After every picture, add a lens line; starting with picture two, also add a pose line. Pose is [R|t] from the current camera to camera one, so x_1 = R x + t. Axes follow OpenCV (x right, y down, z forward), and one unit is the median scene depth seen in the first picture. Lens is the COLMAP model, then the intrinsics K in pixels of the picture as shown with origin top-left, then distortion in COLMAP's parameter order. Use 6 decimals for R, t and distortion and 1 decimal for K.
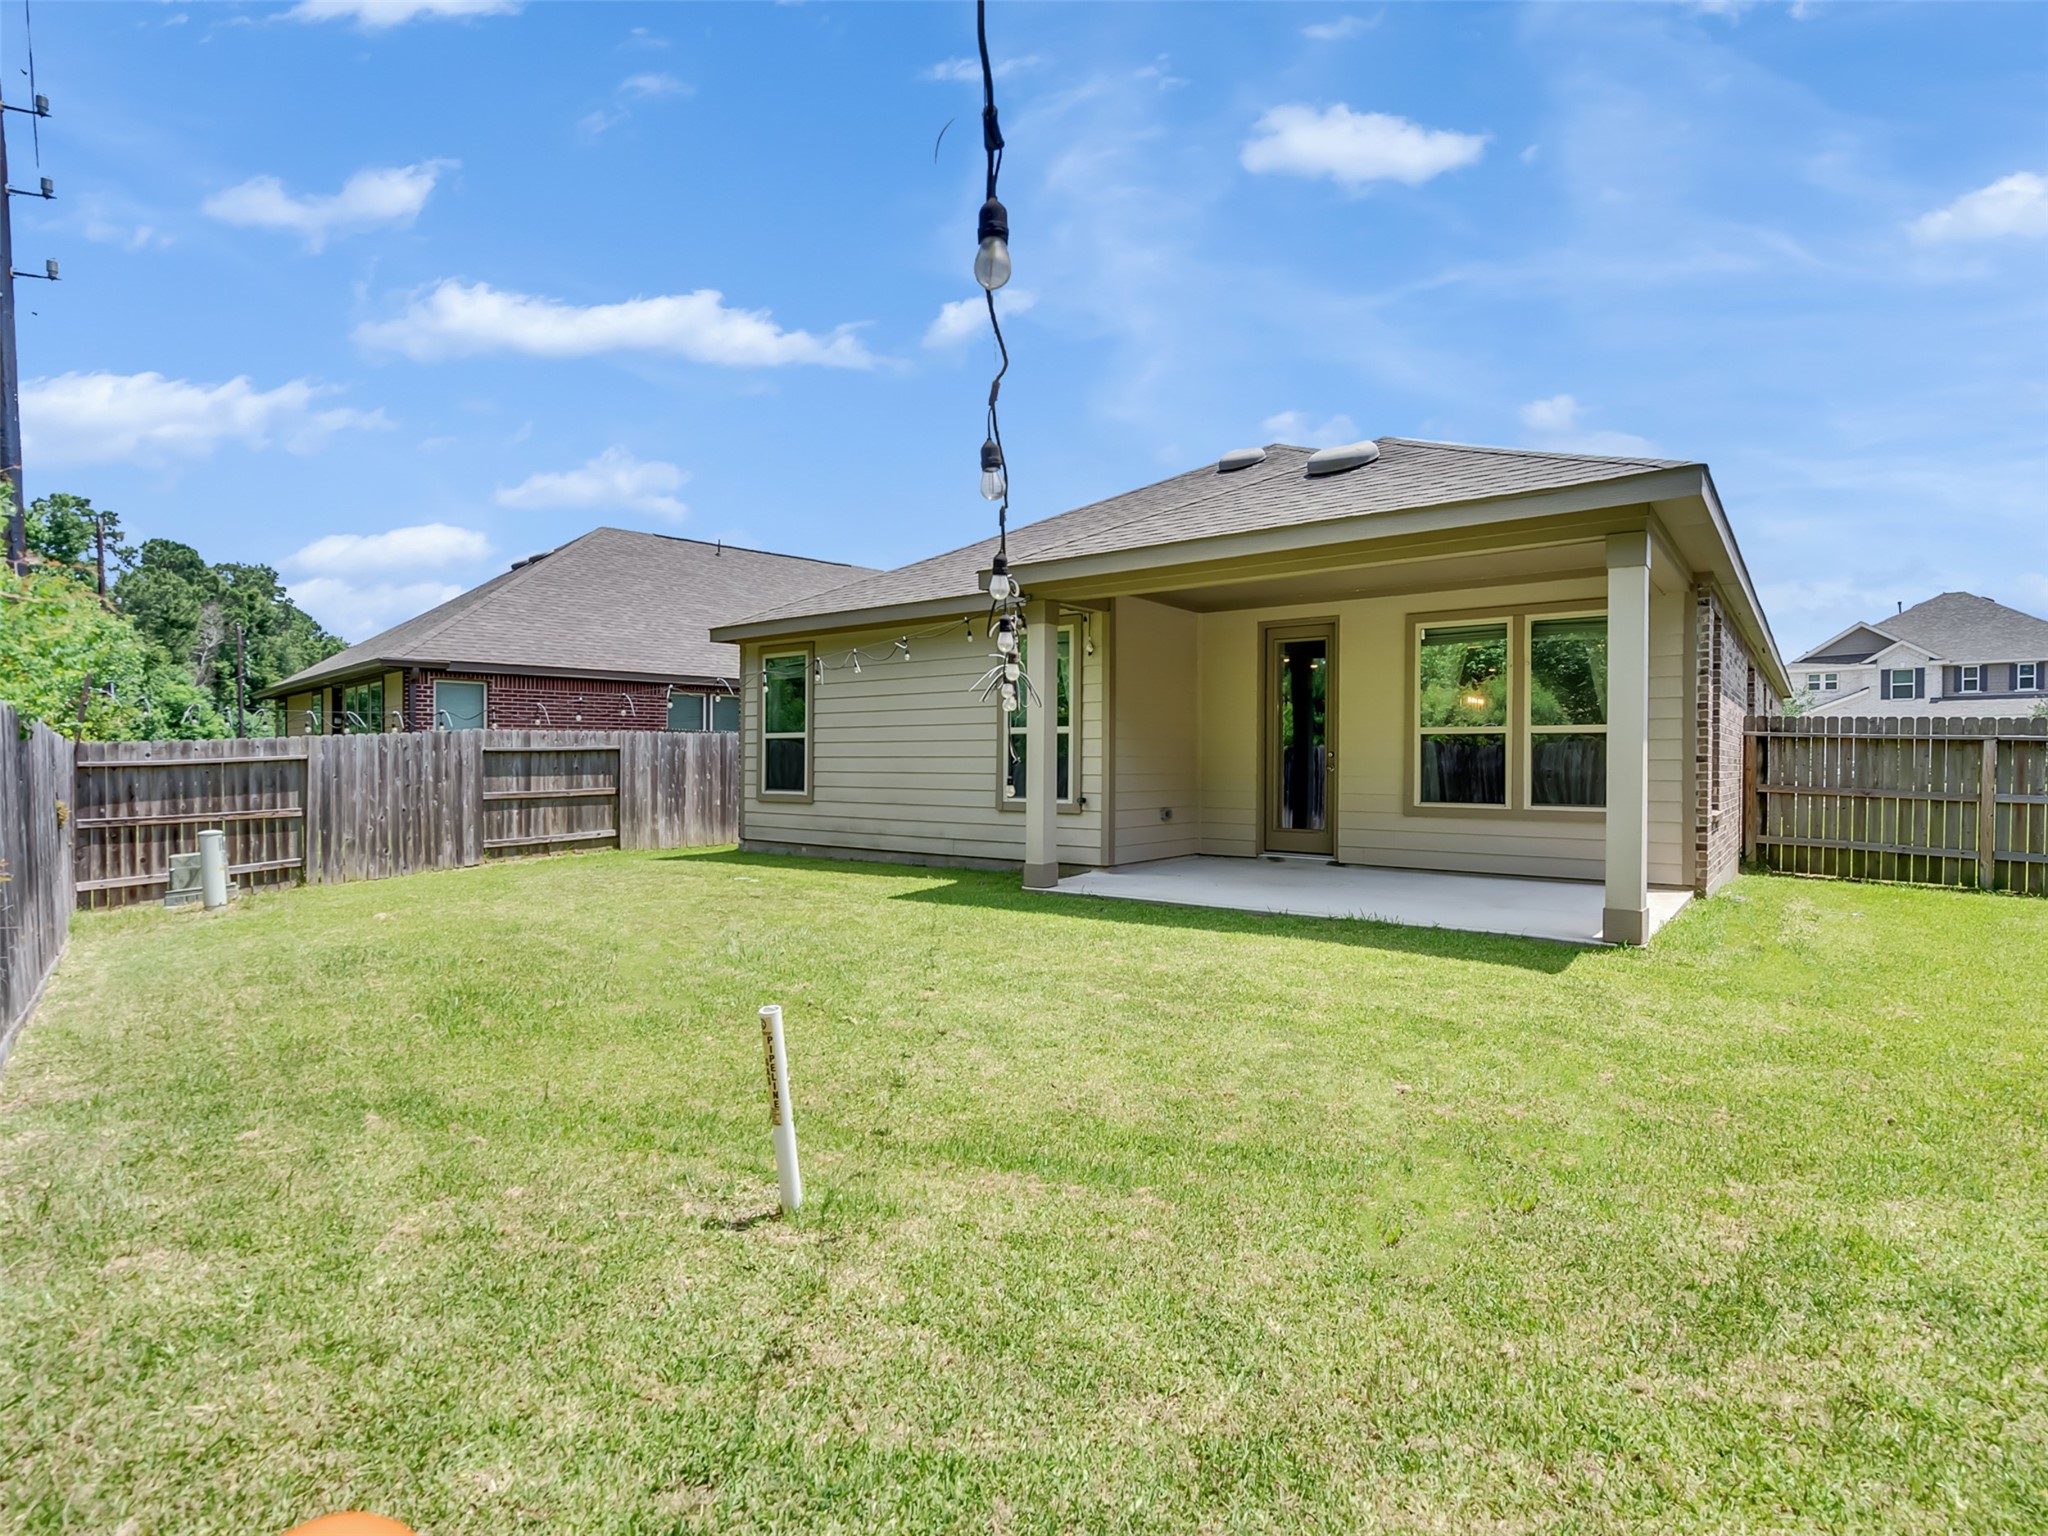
lens RADIAL K [[1045.3, 0, 1015.3], [0, 1045.3, 766.0], [0, 0, 1]] dist [-0.007054, 0.004742]
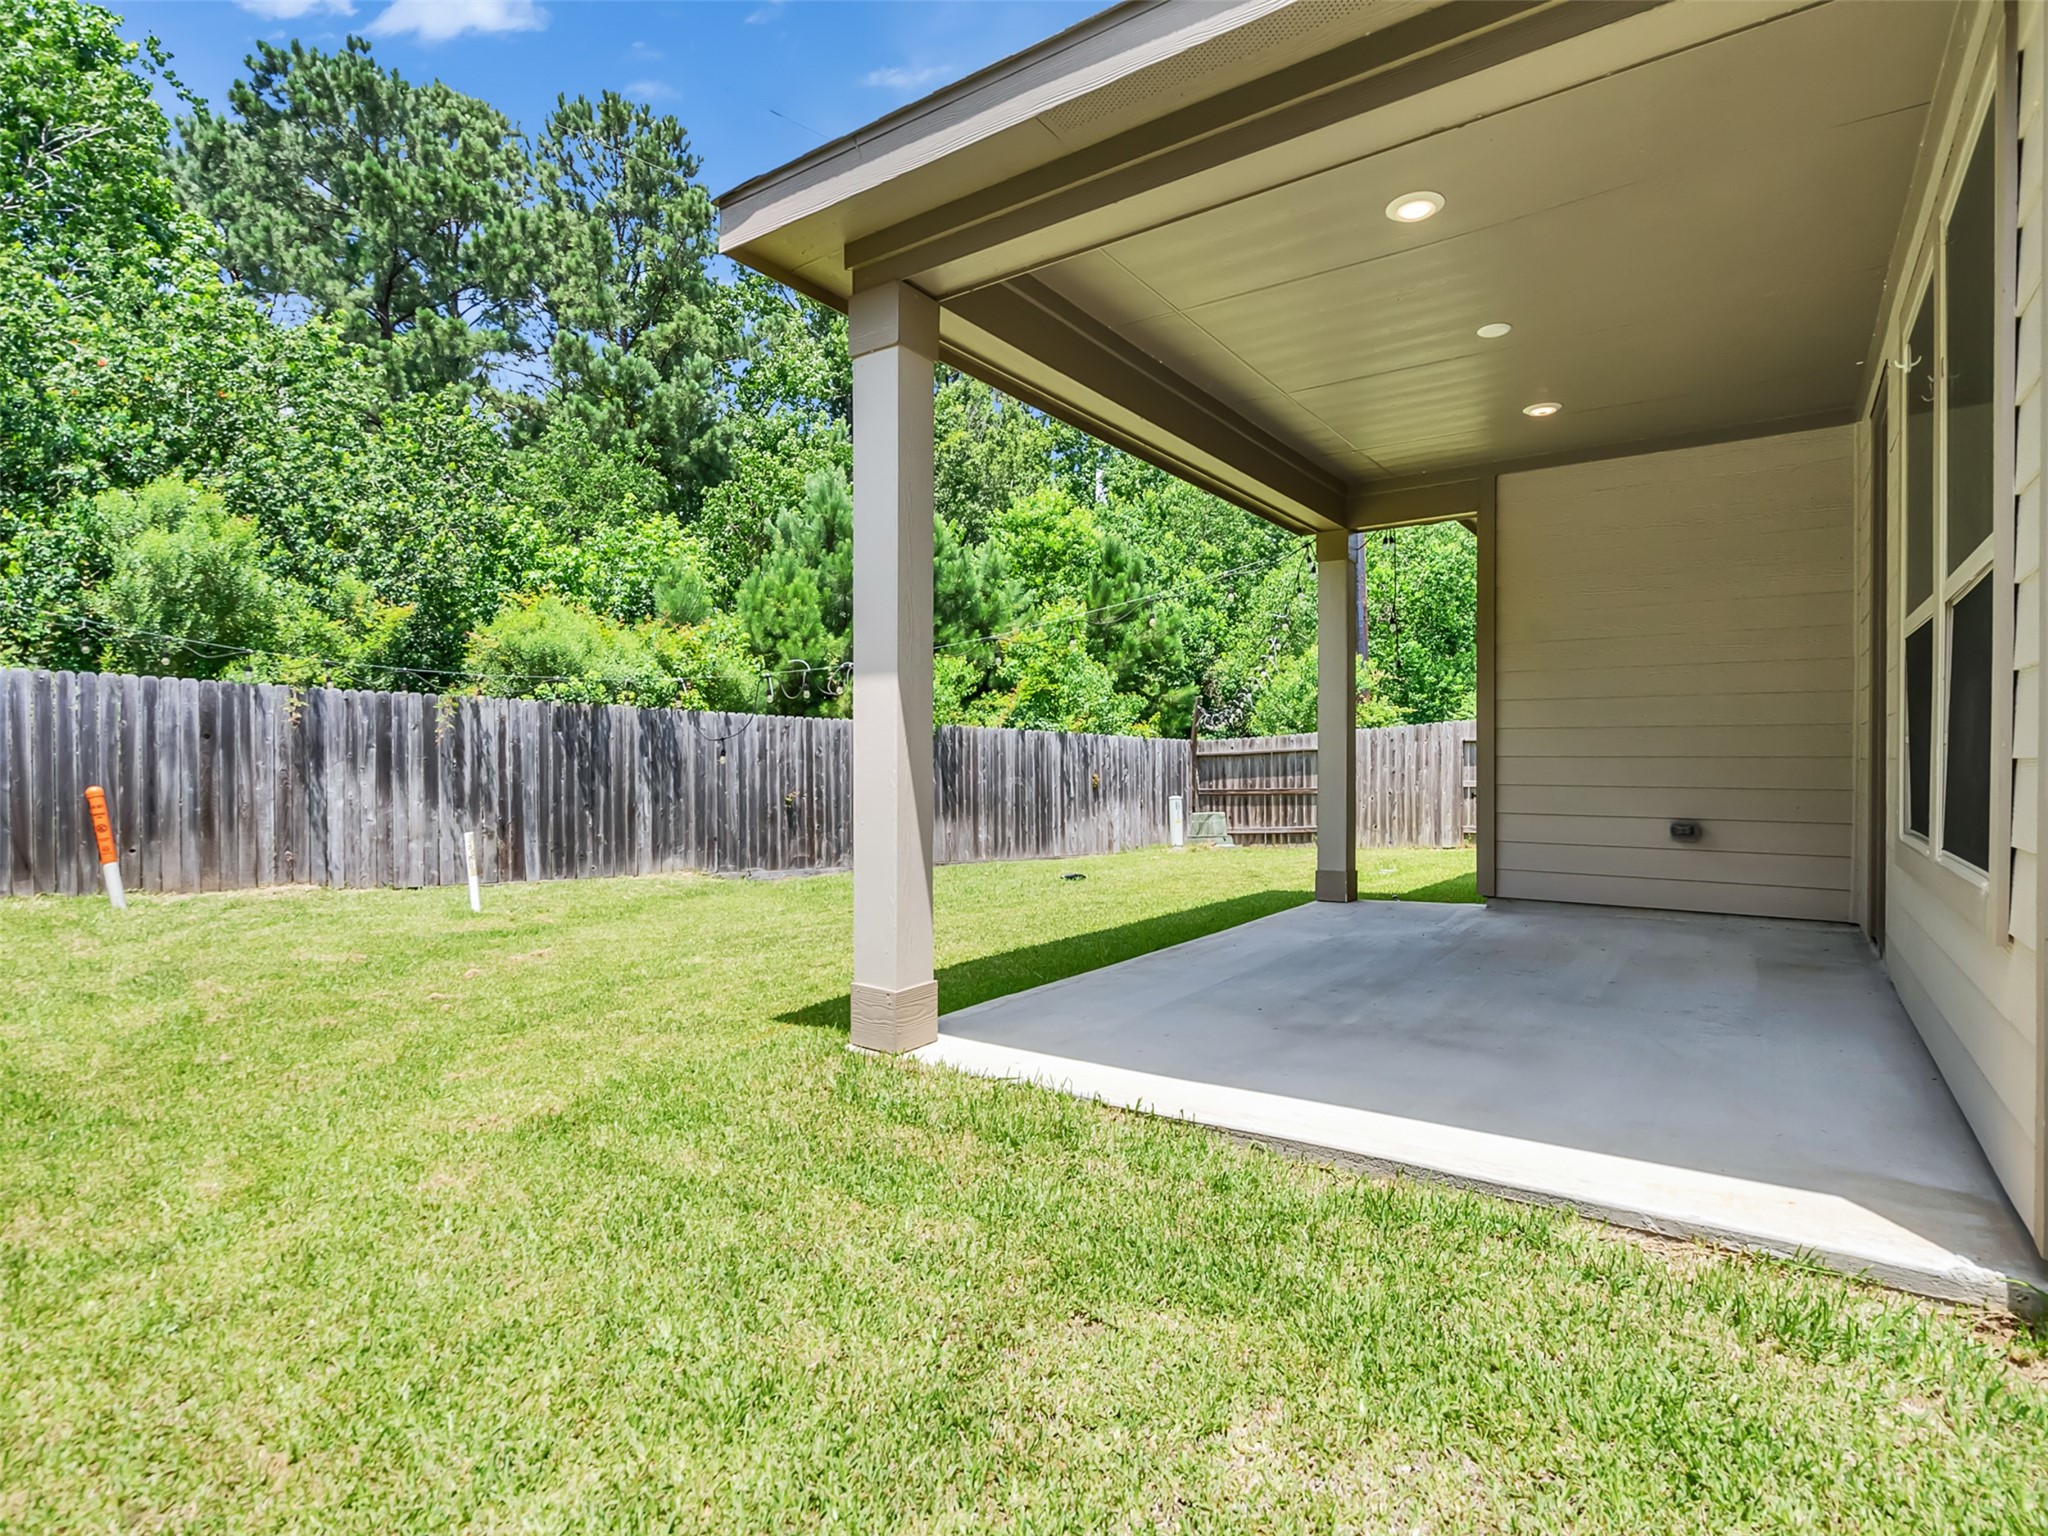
lens RADIAL K [[1045.3, 0, 1021.0], [0, 1045.3, 767.6], [0, 0, 1]] dist [-0.007054, 0.004742]
pose [[0.041379, 0.004684, -0.999133, 0.656630], [-0.011856, 0.999921, 0.004197, 0.014553], [0.999073, 0.011672, 0.041432, 0.607539]]
